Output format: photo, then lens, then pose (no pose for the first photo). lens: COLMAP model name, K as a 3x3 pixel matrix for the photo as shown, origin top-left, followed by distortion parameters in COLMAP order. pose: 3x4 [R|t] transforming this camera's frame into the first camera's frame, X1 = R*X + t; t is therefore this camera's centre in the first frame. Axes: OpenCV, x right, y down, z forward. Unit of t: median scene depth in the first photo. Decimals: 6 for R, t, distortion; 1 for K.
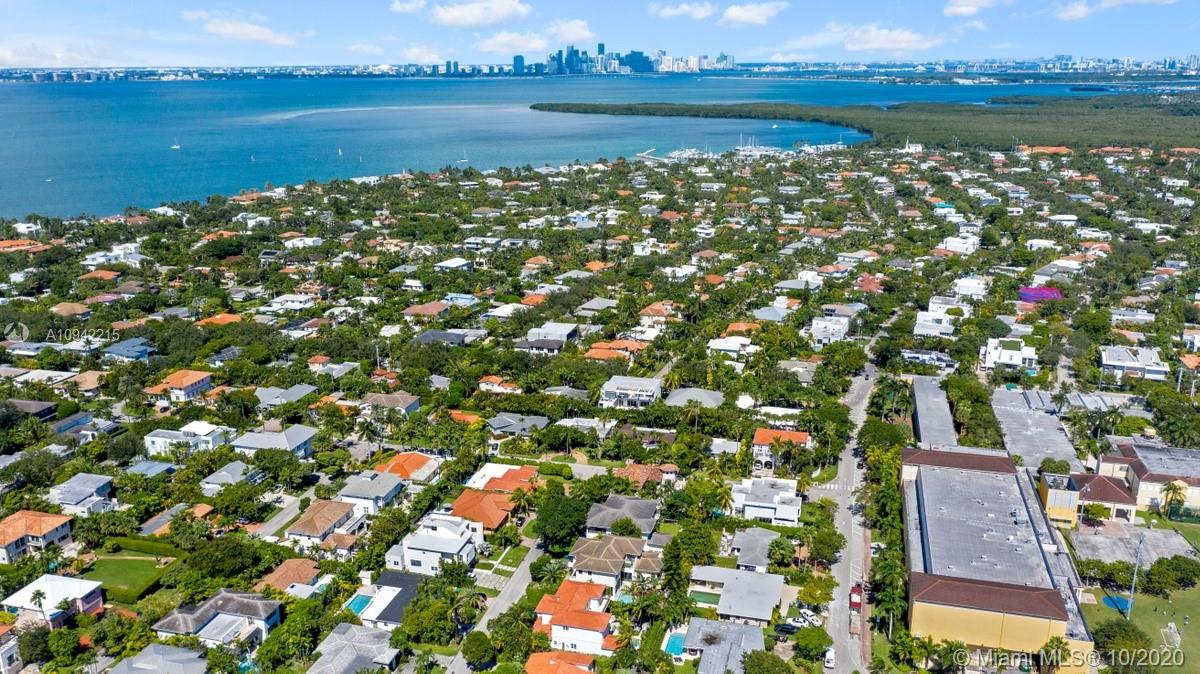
lens RADIAL K [[953.7, 0, 600.0], [0, 953.7, 337.0], [0, 0, 1]] dist [-0.007383, 0.011517]
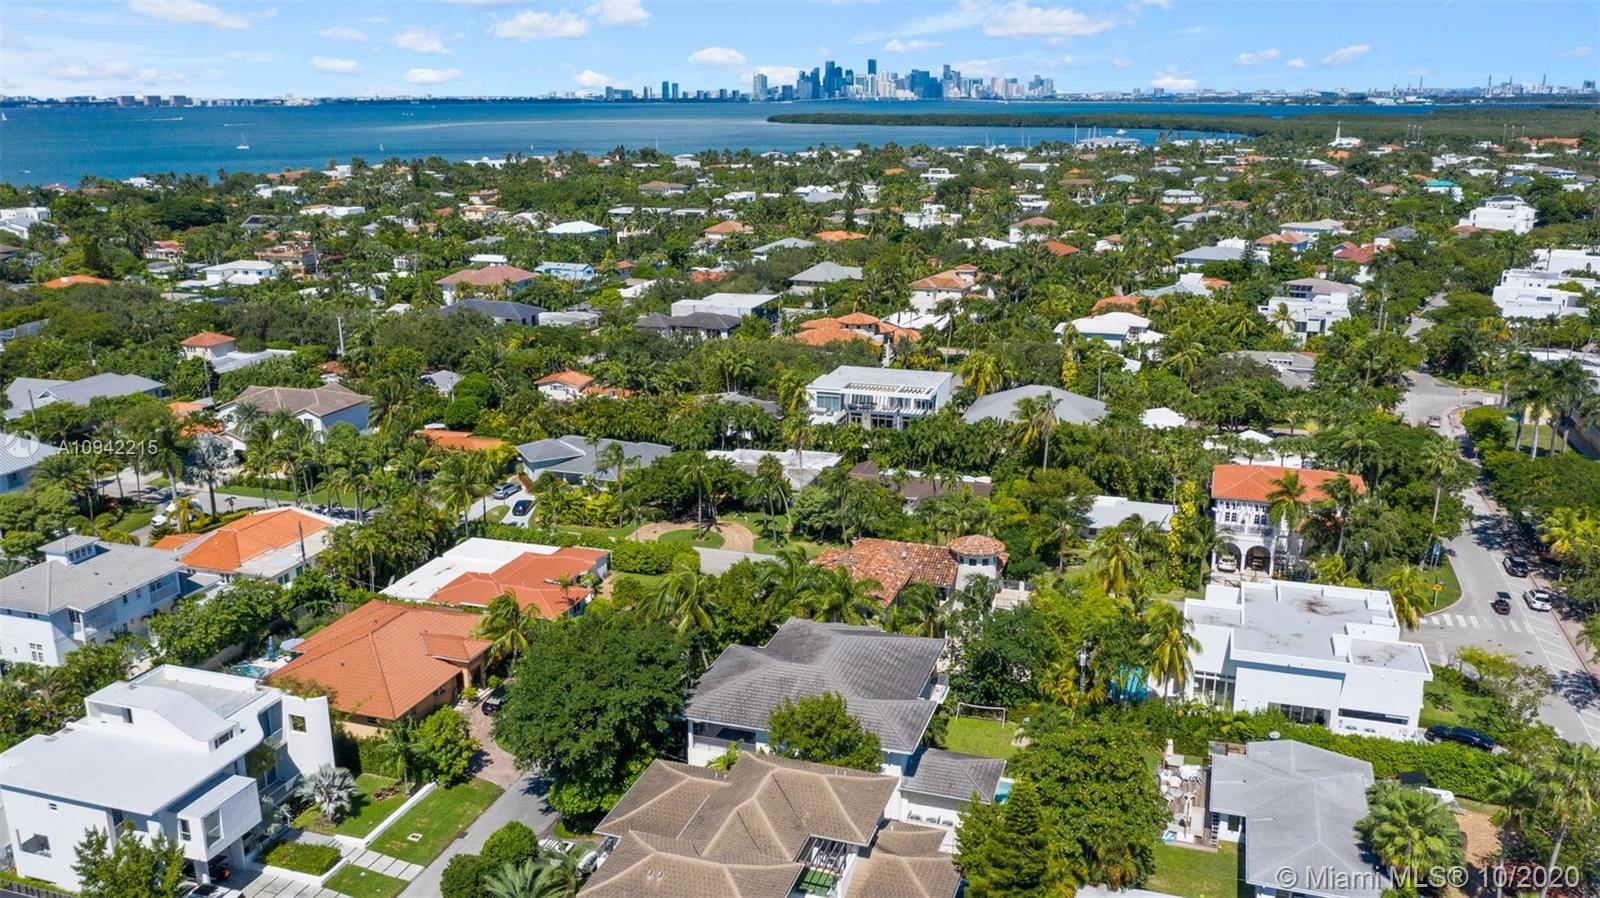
lens RADIAL K [[1271.6, 0, 800.0], [0, 1271.6, 449.0], [0, 0, 1]] dist [-0.007383, 0.011517]
pose [[0.998530, 0.015139, -0.052054, 0.030281], [-0.015668, 0.999829, -0.009774, 0.097643], [0.051897, 0.010575, 0.998596, 0.504555]]
